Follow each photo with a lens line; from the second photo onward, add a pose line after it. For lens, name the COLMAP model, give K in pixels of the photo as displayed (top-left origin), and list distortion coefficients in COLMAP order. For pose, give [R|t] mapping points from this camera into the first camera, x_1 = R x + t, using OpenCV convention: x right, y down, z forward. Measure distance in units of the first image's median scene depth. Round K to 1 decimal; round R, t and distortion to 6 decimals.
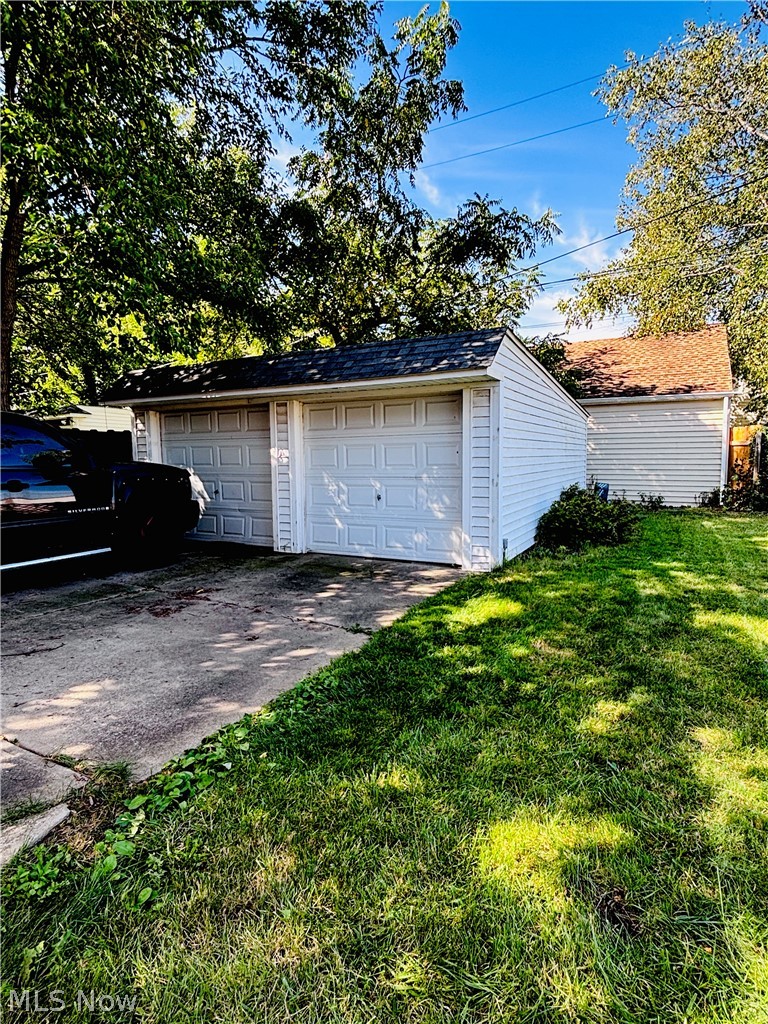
lens RADIAL K [[535.3, 0, 386.7], [0, 535.3, 515.6], [0, 0, 1]] dist [-0.000631, -0.006429]
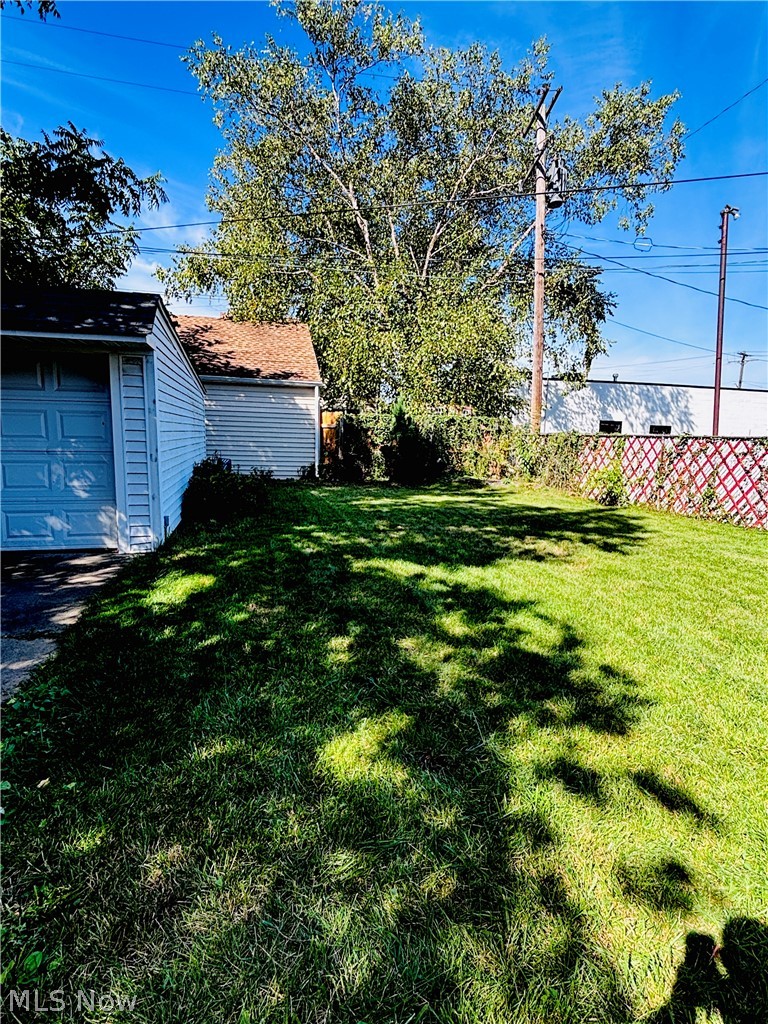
lens RADIAL K [[535.3, 0, 390.1], [0, 535.3, 511.9], [0, 0, 1]] dist [-0.000631, -0.006429]
pose [[0.742820, -0.068106, 0.666018, -0.113417], [0.043160, 0.997614, 0.053877, 0.001125], [-0.668099, -0.011275, 0.743987, 0.007833]]
